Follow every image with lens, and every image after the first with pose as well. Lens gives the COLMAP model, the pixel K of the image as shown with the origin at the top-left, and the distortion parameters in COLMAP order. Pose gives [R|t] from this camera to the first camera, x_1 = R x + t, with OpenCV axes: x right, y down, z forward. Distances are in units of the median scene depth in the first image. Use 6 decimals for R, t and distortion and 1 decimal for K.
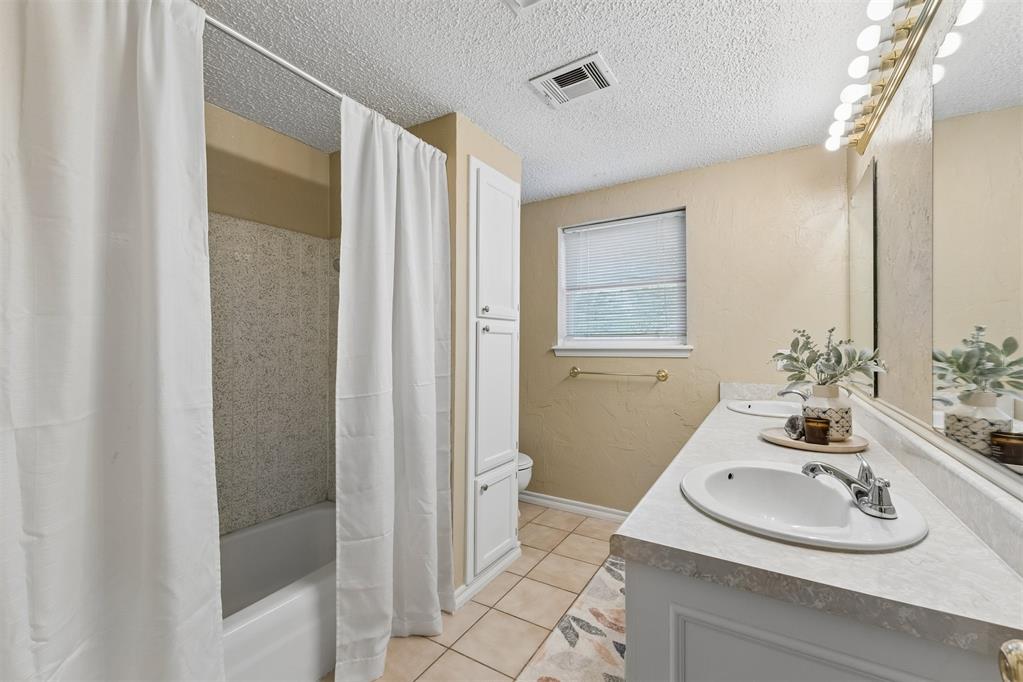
lens RADIAL K [[427.2, 0, 507.2], [0, 427.2, 347.8], [0, 0, 1]] dist [0.006575, -0.000063]
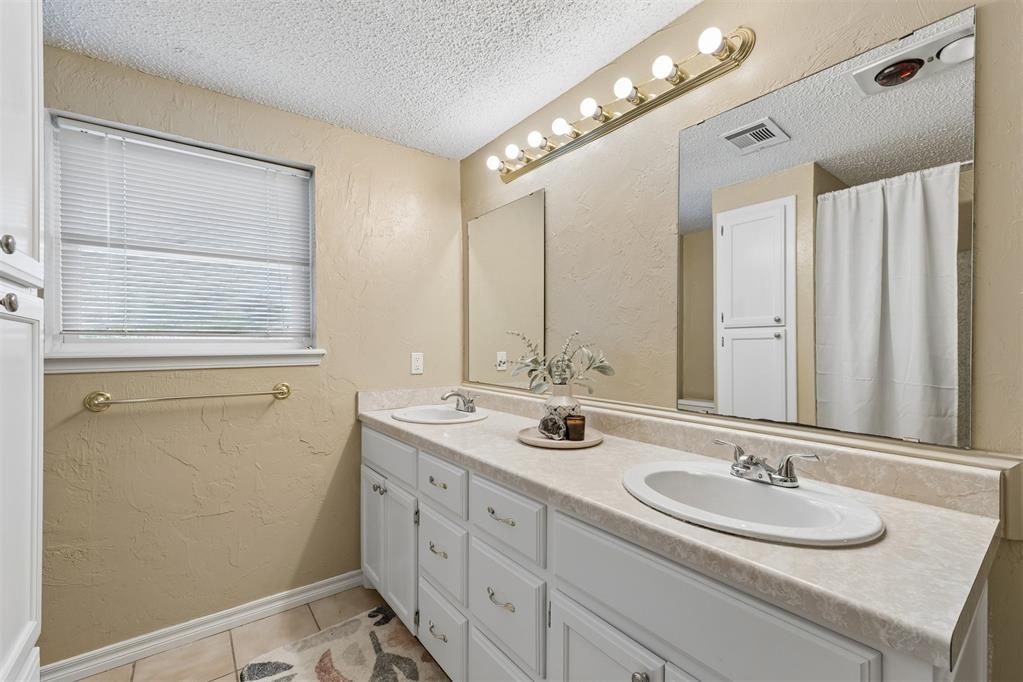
lens RADIAL K [[427.2, 0, 507.2], [0, 427.2, 347.8], [0, 0, 1]] dist [0.006575, -0.000063]
pose [[0.356436, -0.008125, 0.934284, -0.175956], [0.011710, 0.999922, 0.004228, -0.007274], [-0.934246, 0.009434, 0.356504, 0.397591]]
